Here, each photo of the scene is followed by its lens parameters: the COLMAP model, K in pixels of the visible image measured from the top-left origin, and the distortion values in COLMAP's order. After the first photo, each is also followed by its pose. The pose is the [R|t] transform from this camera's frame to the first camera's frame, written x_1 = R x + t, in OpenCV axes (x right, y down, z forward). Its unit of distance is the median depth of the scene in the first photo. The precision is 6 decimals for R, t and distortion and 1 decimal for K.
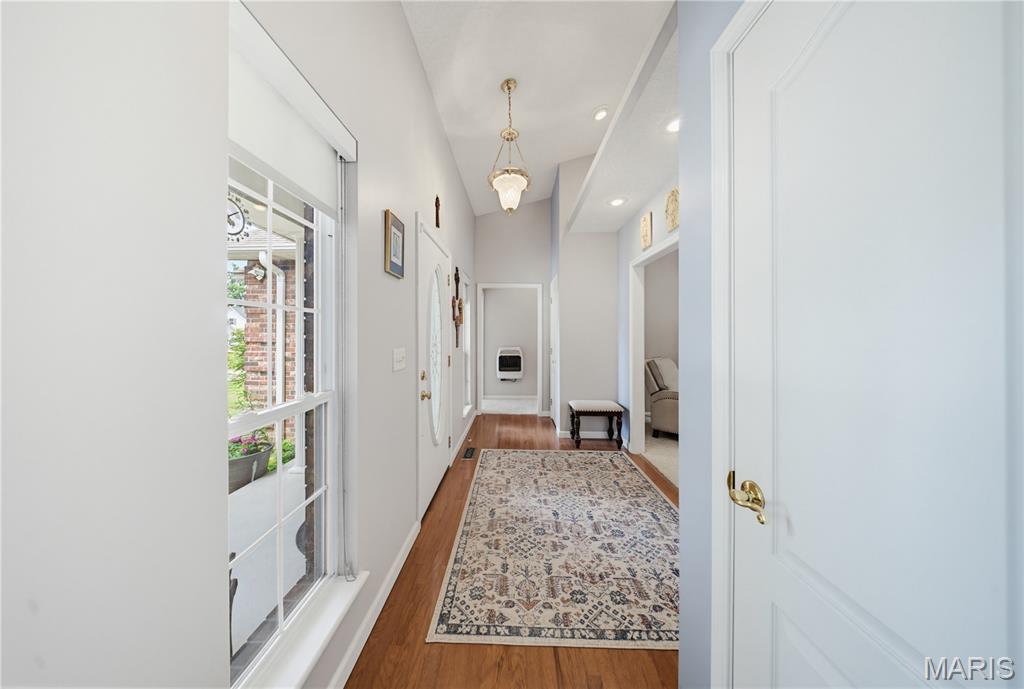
lens RADIAL K [[299.2, 0, 508.9], [0, 299.2, 339.9], [0, 0, 1]] dist [0.000881, -0.000029]
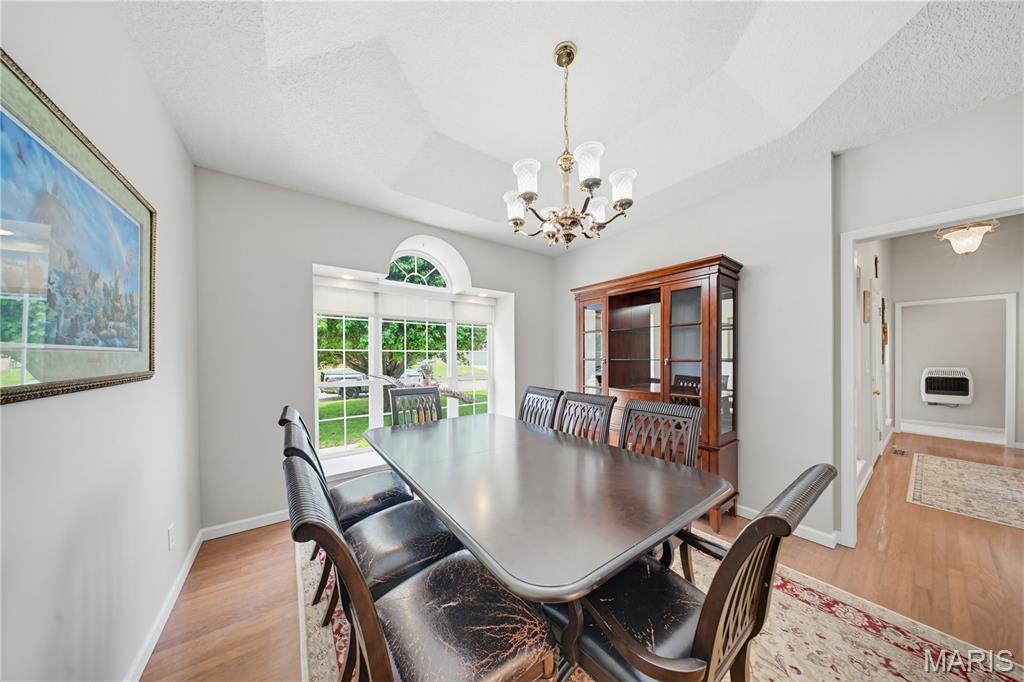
lens RADIAL K [[306.1, 0, 512.9], [0, 306.1, 353.2], [0, 0, 1]] dist [-0.000522, -0.000100]
pose [[0.606845, 0.005099, -0.794804, -0.097667], [-0.014951, 0.999876, -0.005002, 0.011407], [0.794680, 0.014919, 0.606845, -0.956924]]
